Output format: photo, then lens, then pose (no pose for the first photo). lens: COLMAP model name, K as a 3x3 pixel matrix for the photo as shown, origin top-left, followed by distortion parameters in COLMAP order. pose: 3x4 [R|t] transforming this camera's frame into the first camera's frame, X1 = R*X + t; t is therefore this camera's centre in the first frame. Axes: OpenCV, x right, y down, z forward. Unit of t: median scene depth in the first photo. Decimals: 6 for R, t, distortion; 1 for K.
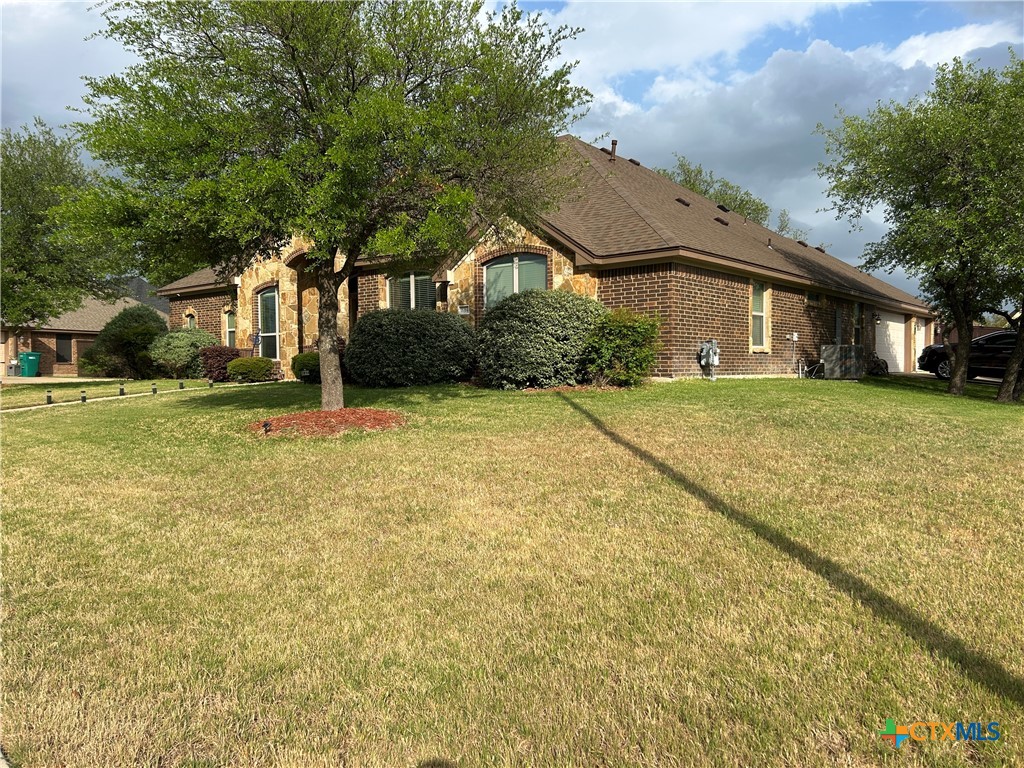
lens RADIAL K [[781.6, 0, 505.9], [0, 781.6, 386.0], [0, 0, 1]] dist [0.040255, -0.032709]
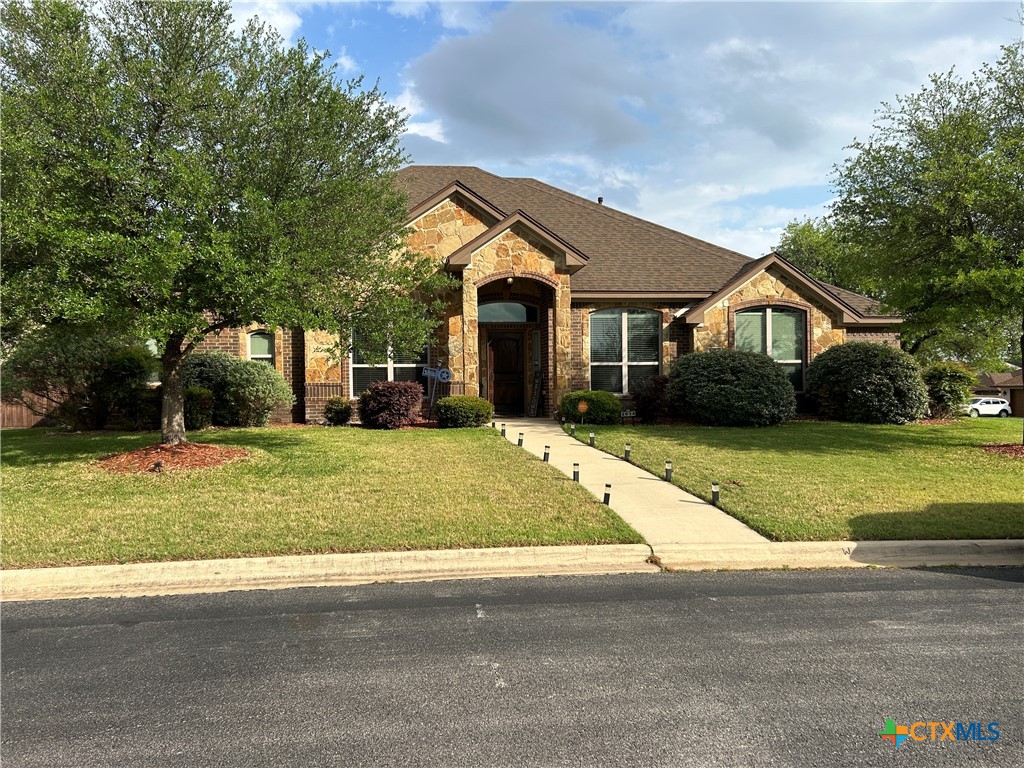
lens RADIAL K [[781.6, 0, 505.9], [0, 781.6, 386.0], [0, 0, 1]] dist [0.040255, -0.032709]
pose [[0.662785, -0.001721, 0.748808, -0.977799], [0.023520, 0.999552, -0.018521, -0.033730], [-0.748440, 0.029887, 0.662529, 0.464321]]
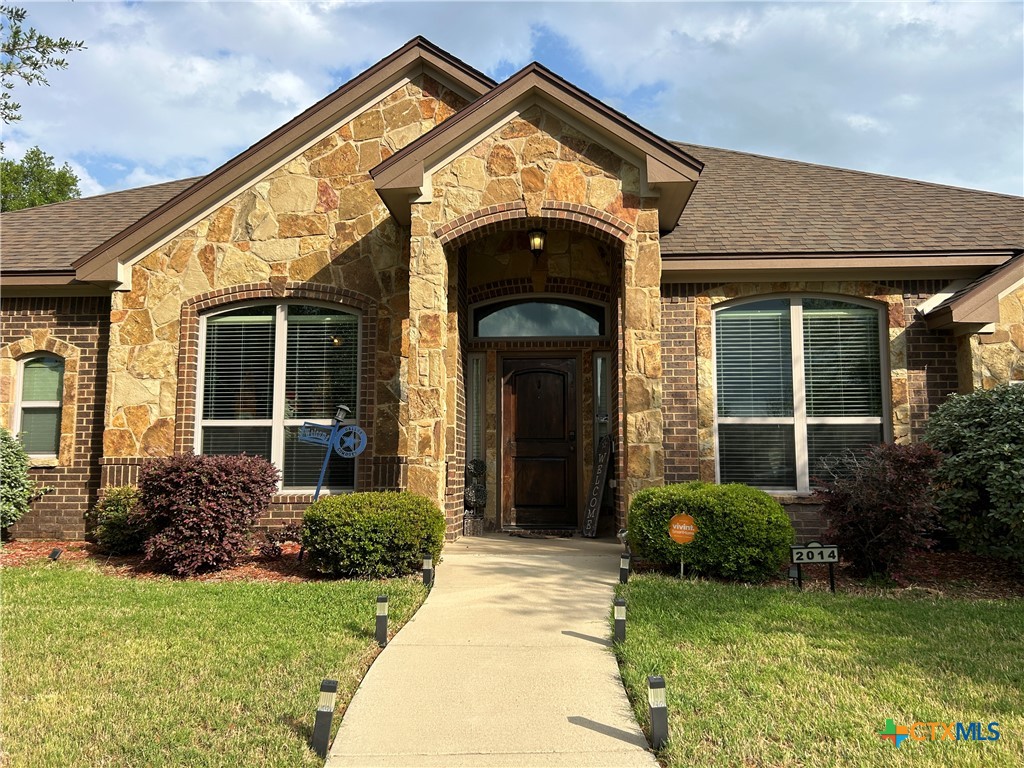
lens RADIAL K [[781.6, 0, 505.9], [0, 781.6, 386.0], [0, 0, 1]] dist [0.040255, -0.032709]
pose [[0.799198, 0.065945, 0.597440, -0.522747], [0.008992, 0.992540, -0.121585, -0.044260], [-0.601001, 0.102543, 0.792643, 0.760997]]
